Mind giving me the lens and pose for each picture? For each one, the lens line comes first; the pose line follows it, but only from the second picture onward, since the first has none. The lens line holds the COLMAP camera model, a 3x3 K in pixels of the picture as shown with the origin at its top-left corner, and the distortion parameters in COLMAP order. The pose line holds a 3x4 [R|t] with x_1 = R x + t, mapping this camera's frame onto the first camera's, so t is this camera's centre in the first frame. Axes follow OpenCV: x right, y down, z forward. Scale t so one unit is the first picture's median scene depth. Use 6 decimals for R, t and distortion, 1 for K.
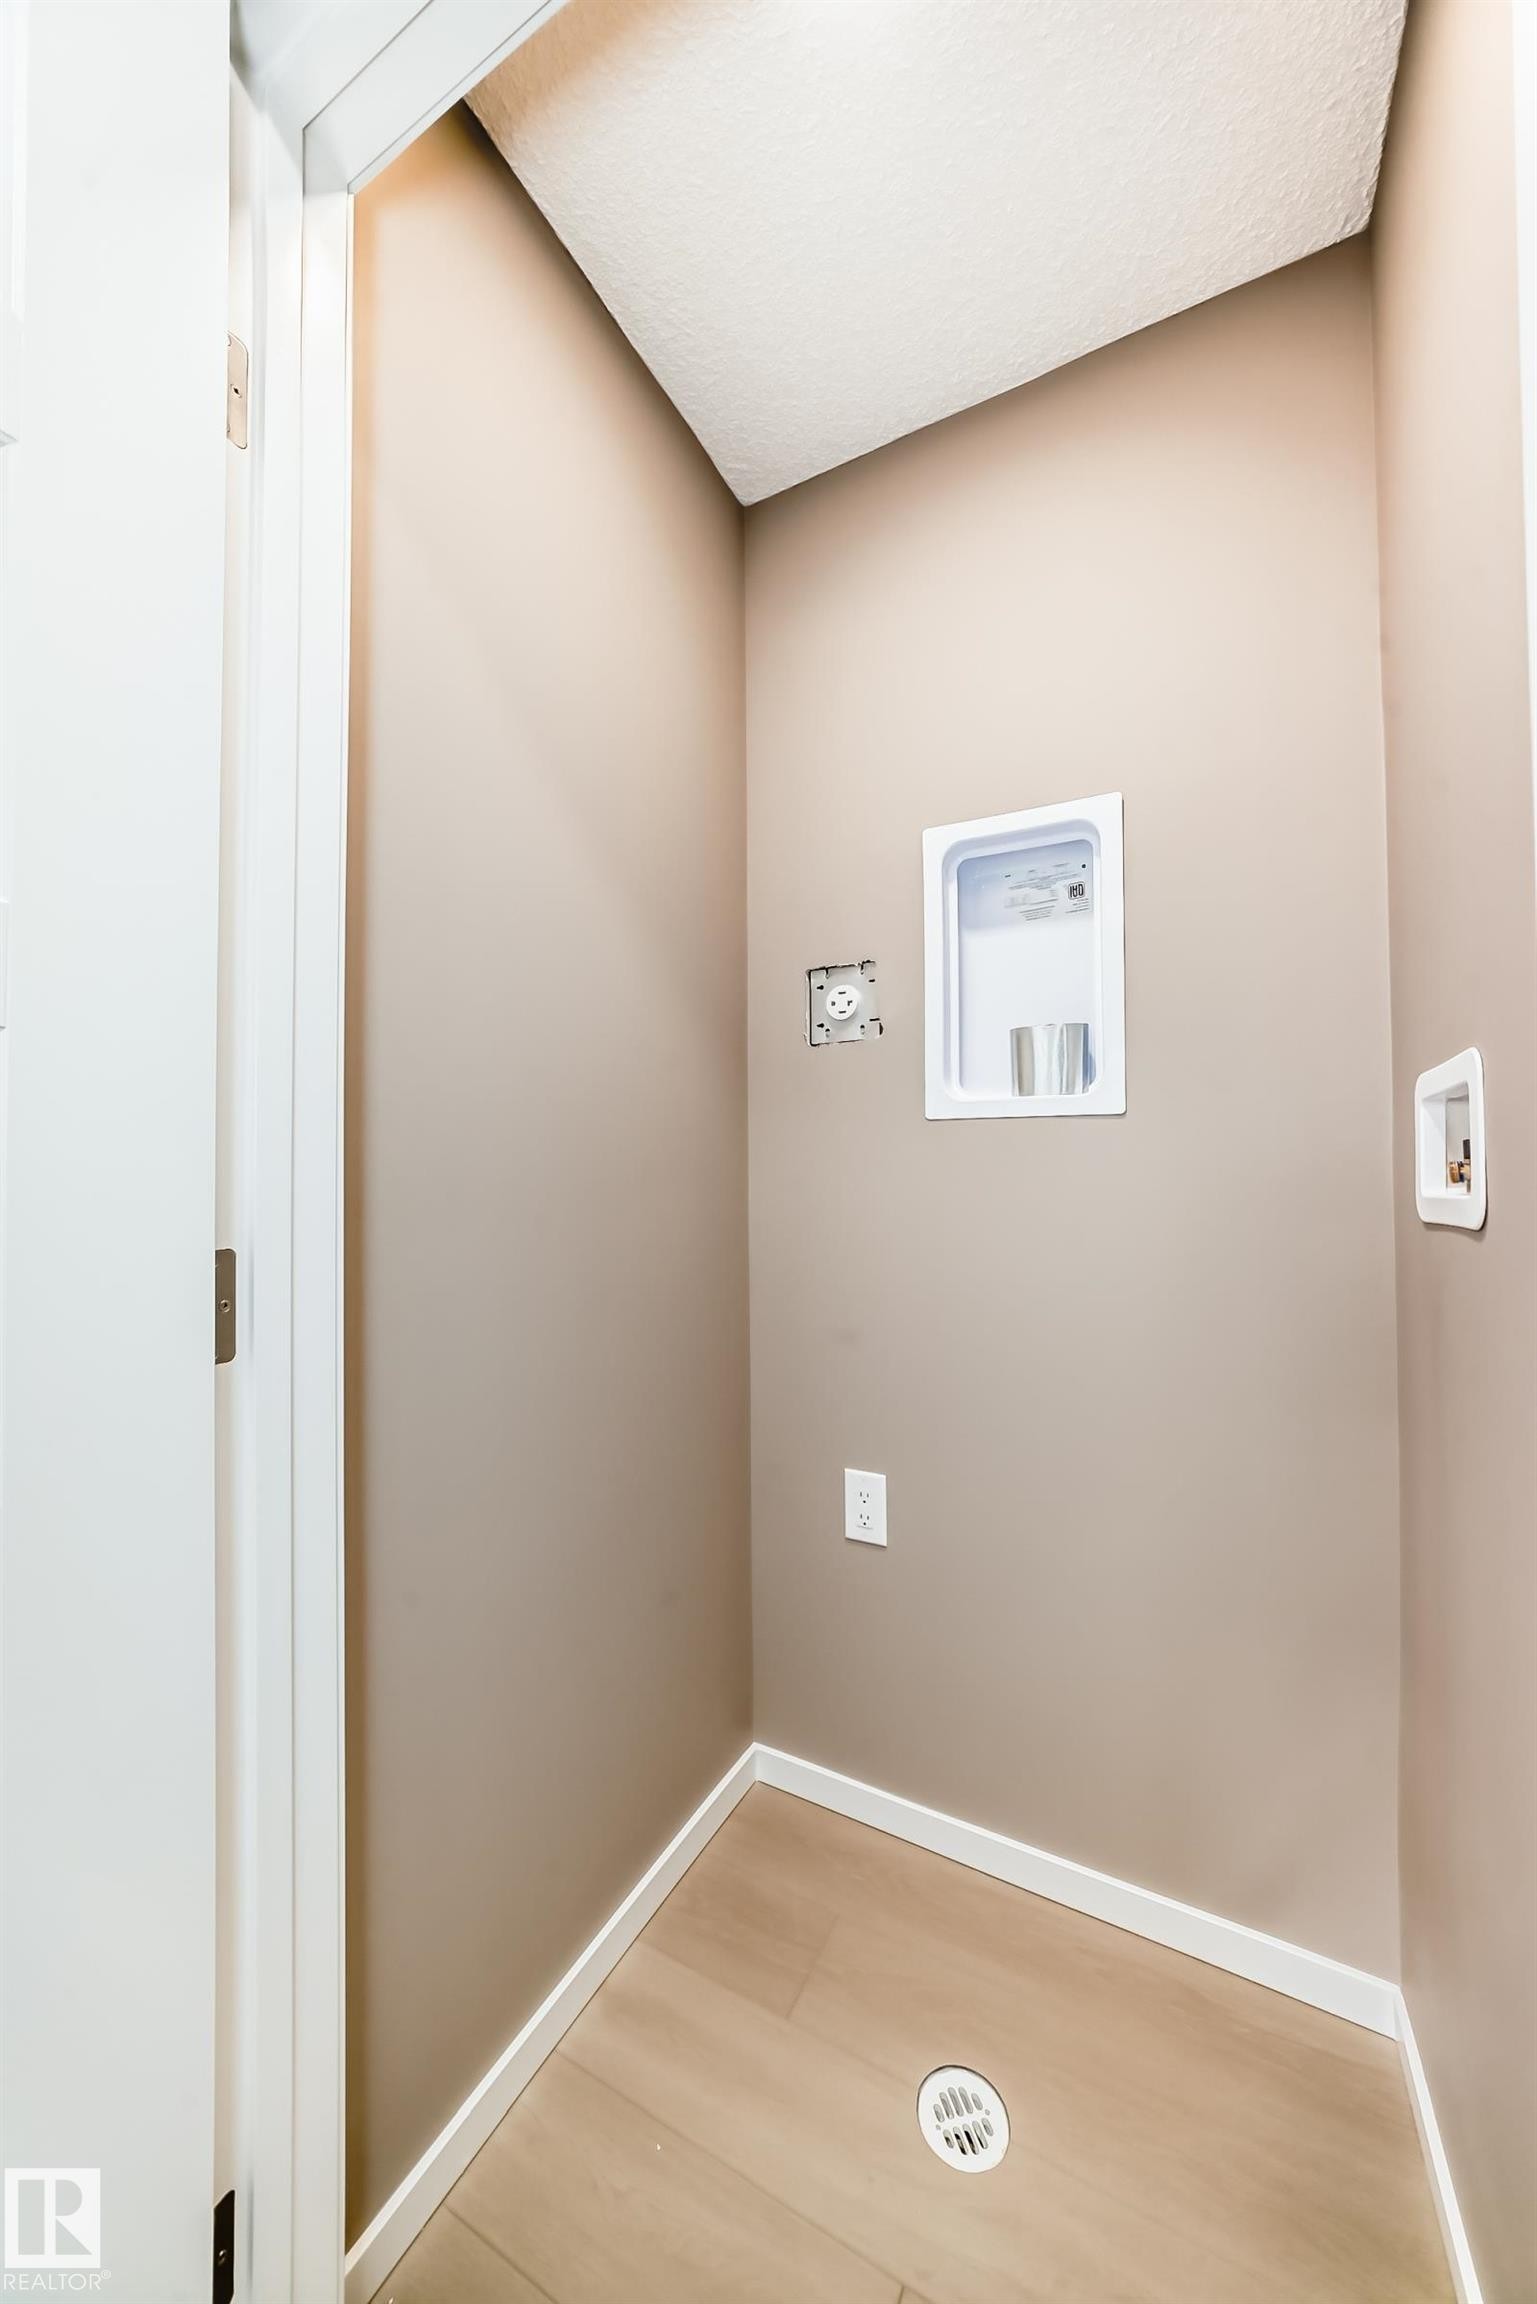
lens RADIAL K [[840.5, 0, 773.7], [0, 840.5, 1157.4], [0, 0, 1]] dist [-0.020609, 0.005127]
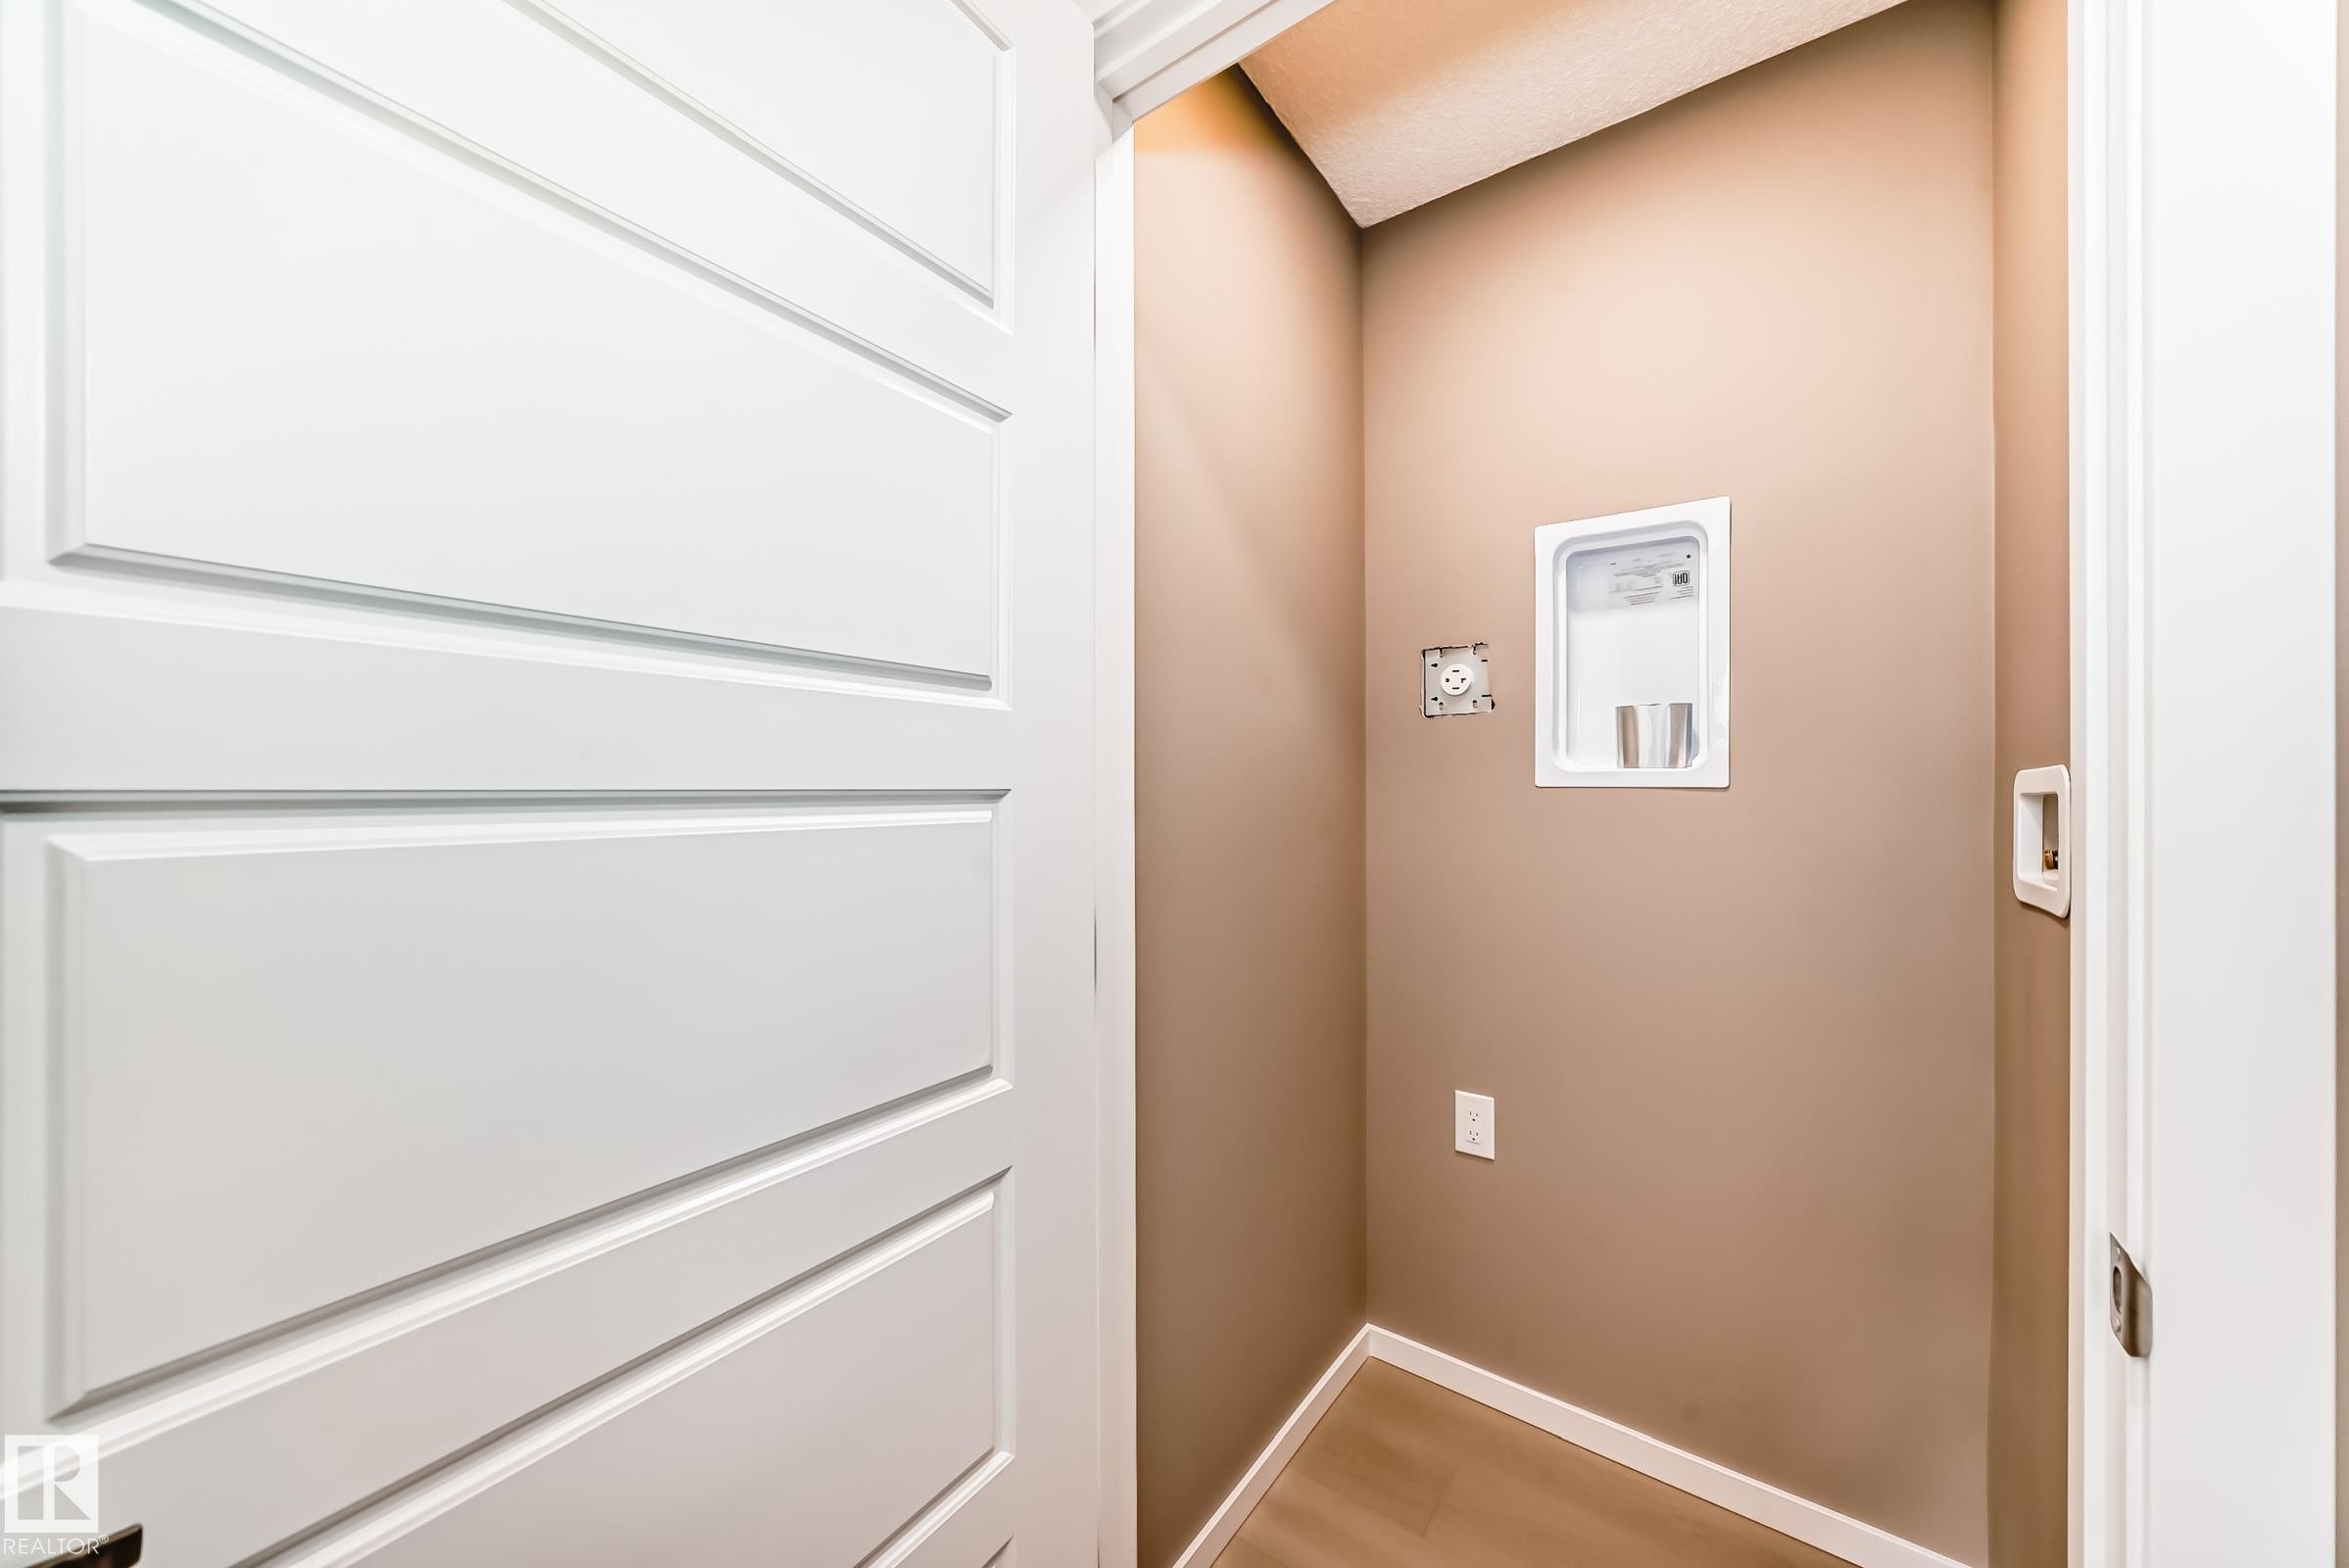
lens RADIAL K [[856.9, 0, 1176.6], [0, 856.9, 787.4], [0, 0, 1]] dist [-0.020609, 0.005127]
pose [[0.989890, 0.009254, -0.141532, -0.132091], [-0.007434, 0.999883, 0.013385, -0.054574], [0.141639, -0.012198, 0.989843, -0.200778]]
